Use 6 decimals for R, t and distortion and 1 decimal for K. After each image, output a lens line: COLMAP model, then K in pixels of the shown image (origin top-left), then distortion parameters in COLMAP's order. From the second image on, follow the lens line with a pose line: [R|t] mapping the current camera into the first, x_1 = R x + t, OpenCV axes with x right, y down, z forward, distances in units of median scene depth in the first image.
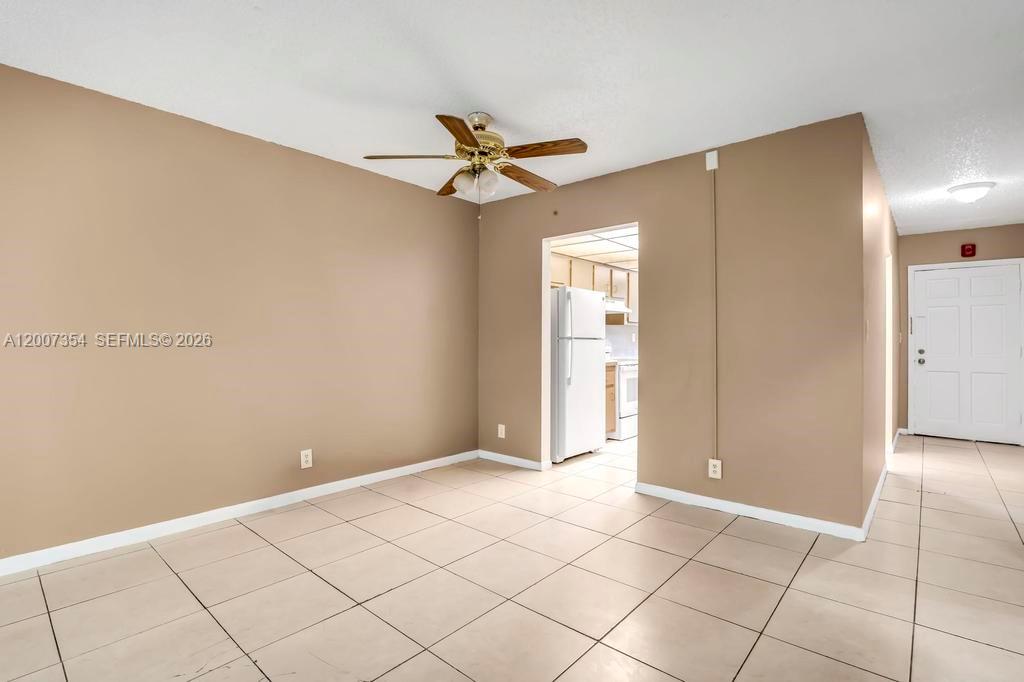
lens RADIAL K [[476.0, 0, 512.0], [0, 476.0, 341.0], [0, 0, 1]] dist [-0.013764, 0.012459]
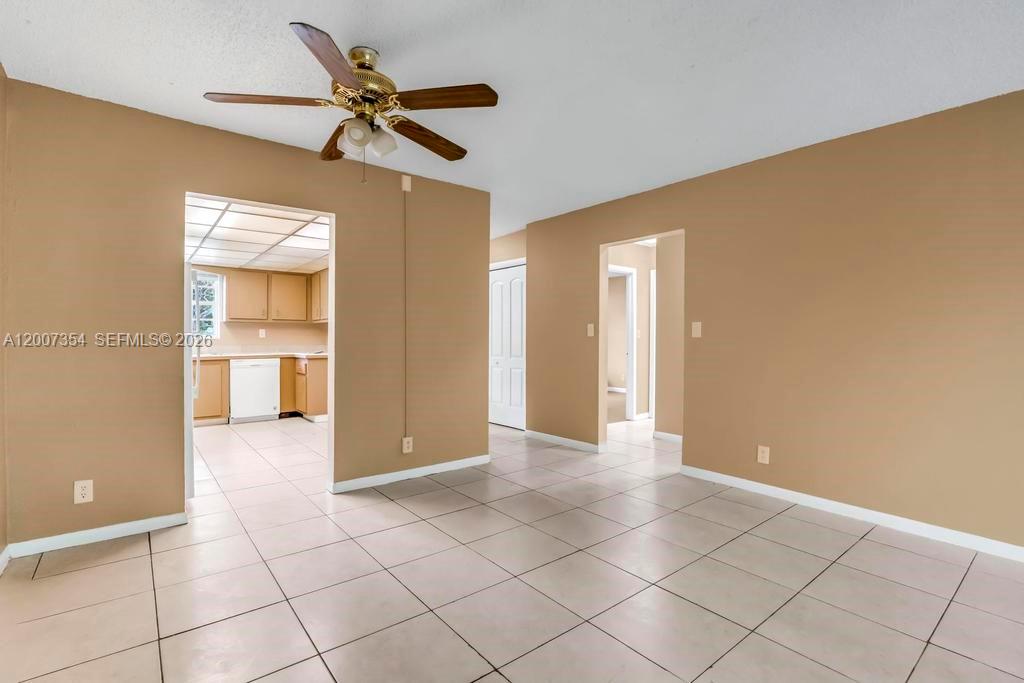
lens RADIAL K [[476.0, 0, 512.0], [0, 476.0, 341.5], [0, 0, 1]] dist [-0.013764, 0.012459]
pose [[0.181146, -0.010389, 0.983401, -0.753190], [-0.008688, 0.999888, 0.012164, -0.007040], [-0.983418, -0.010747, 0.181036, 0.577315]]
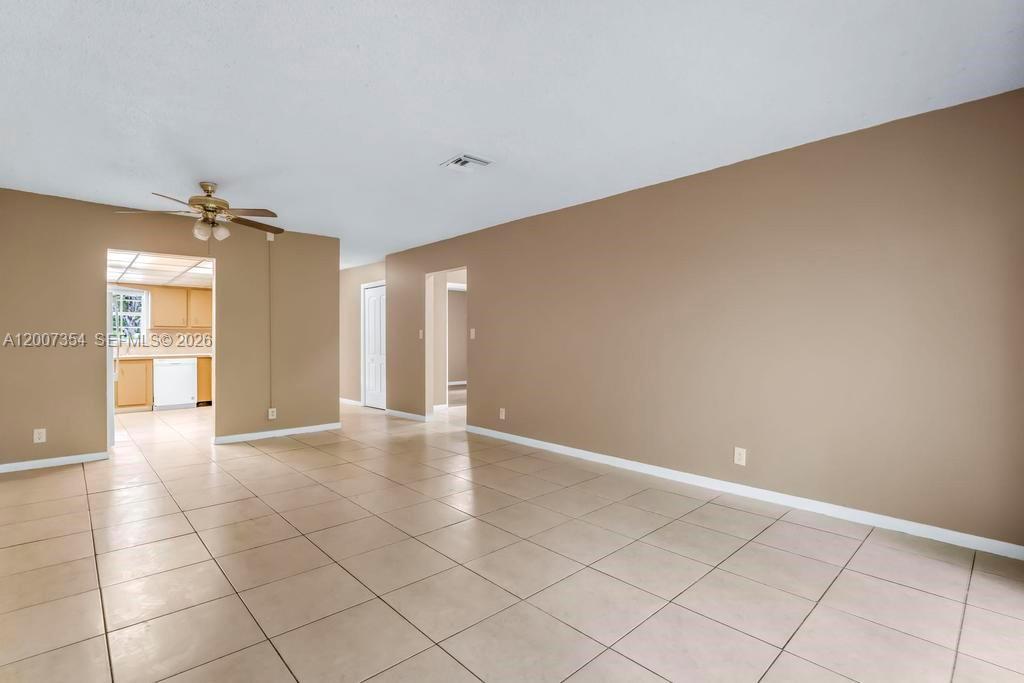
lens RADIAL K [[476.0, 0, 512.0], [0, 476.0, 341.5], [0, 0, 1]] dist [-0.013764, 0.012459]
pose [[0.103008, -0.005664, 0.994664, -1.312237], [-0.002320, 0.999980, 0.005935, -0.008438], [-0.994678, -0.002919, 0.102993, -0.049513]]
